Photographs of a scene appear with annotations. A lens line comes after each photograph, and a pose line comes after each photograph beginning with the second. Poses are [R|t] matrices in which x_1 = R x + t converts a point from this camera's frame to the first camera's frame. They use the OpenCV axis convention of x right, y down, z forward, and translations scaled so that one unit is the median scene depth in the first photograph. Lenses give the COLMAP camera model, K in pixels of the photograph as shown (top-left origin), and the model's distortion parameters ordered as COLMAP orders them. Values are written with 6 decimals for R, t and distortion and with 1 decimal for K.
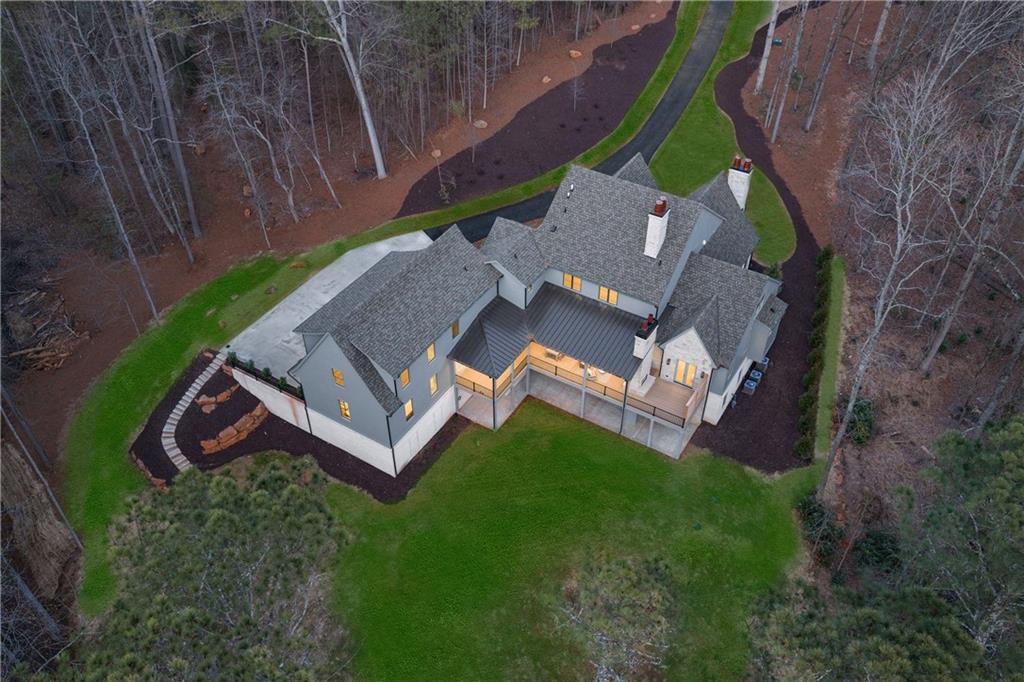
lens RADIAL K [[844.3, 0, 512.0], [0, 844.3, 341.0], [0, 0, 1]] dist [-0.001142, 0.000884]
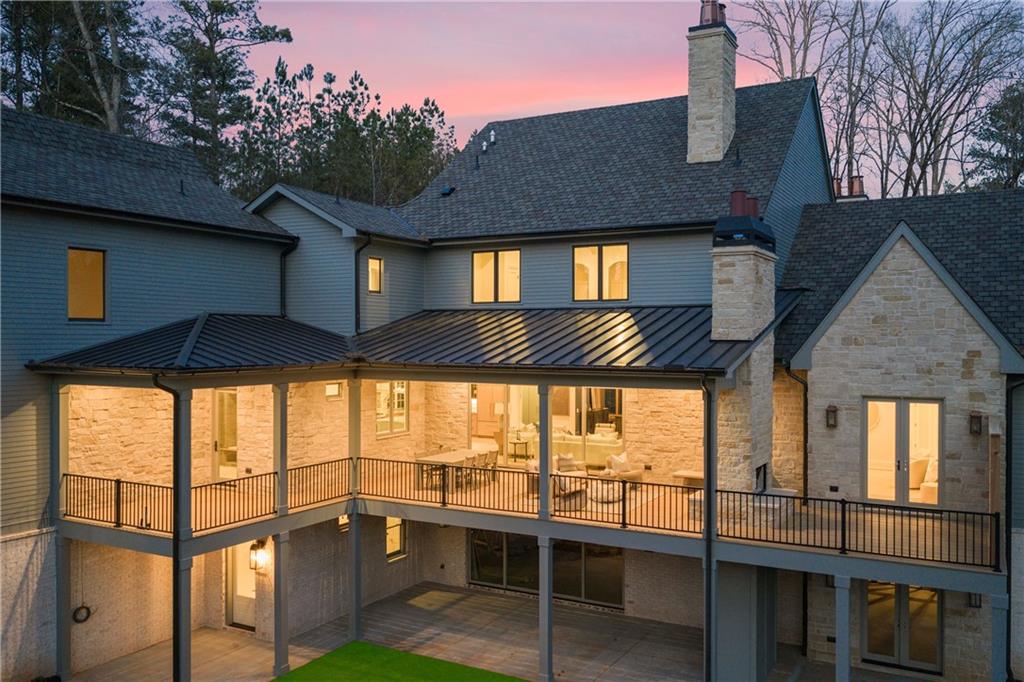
lens RADIAL K [[851.5, 0, 512.0], [0, 851.5, 341.0], [0, 0, 1]] dist [0.005173, -0.005667]
pose [[0.999078, -0.000798, 0.042924, 0.062964], [0.029111, 0.747435, -0.663696, 0.189433], [-0.031553, 0.664334, 0.746769, 0.751785]]
